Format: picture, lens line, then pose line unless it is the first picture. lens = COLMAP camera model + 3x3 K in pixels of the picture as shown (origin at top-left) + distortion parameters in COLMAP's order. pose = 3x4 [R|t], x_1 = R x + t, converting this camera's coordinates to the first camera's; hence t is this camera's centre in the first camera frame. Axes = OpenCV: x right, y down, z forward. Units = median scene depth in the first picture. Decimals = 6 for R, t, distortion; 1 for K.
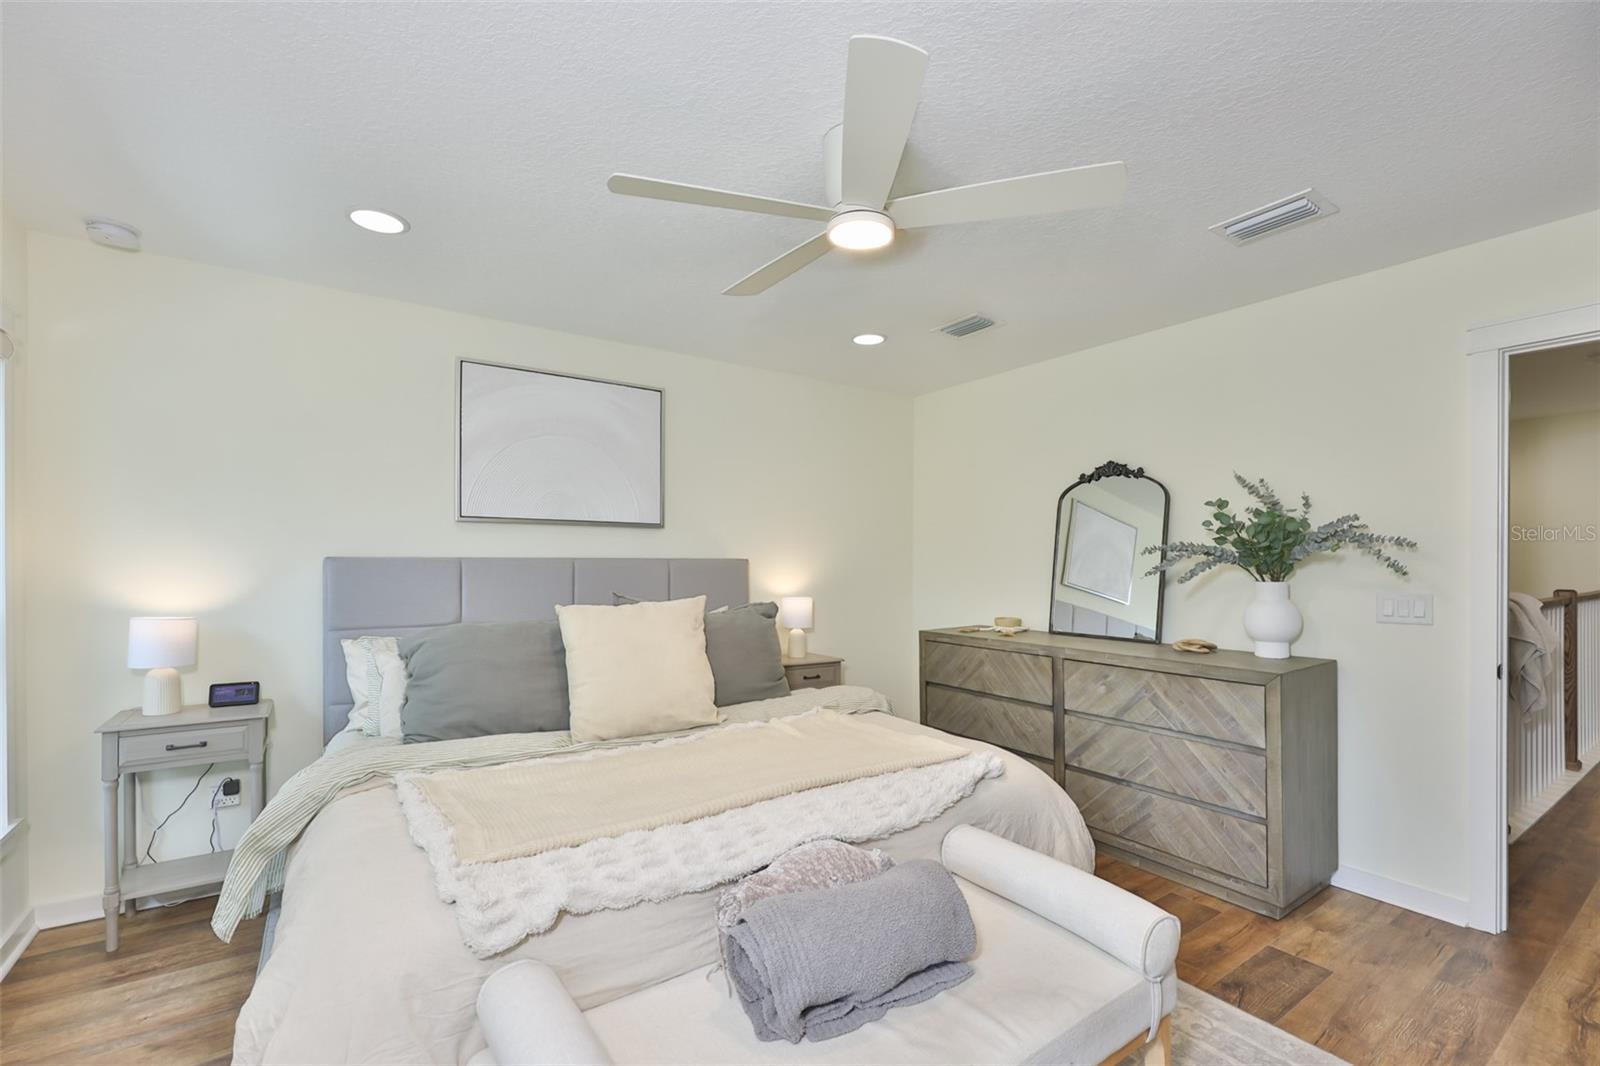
lens RADIAL K [[689.4, 0, 799.4], [0, 689.4, 559.8], [0, 0, 1]] dist [0.002970, -0.000554]
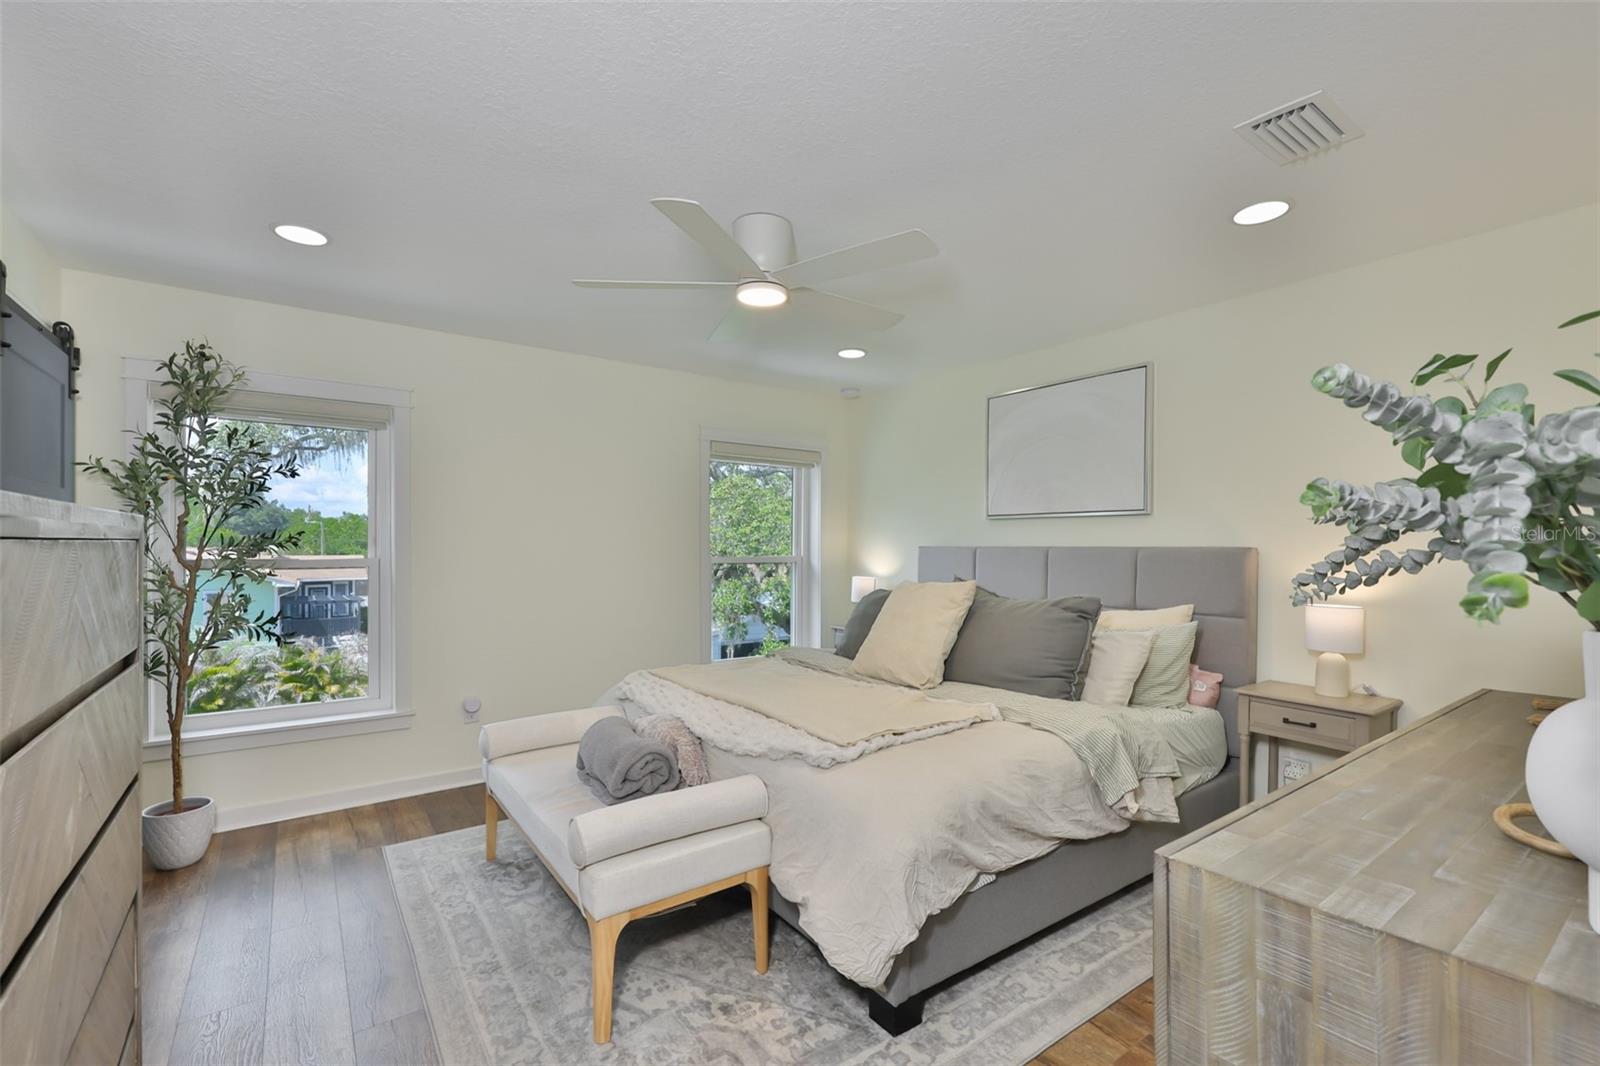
lens RADIAL K [[689.4, 0, 796.0], [0, 689.4, 545.0], [0, 0, 1]] dist [0.002970, -0.000554]
pose [[0.029704, -0.012966, -0.999475, 0.709243], [-0.008938, 0.999872, -0.013237, 0.012497], [0.999519, 0.009326, 0.029585, 0.505078]]
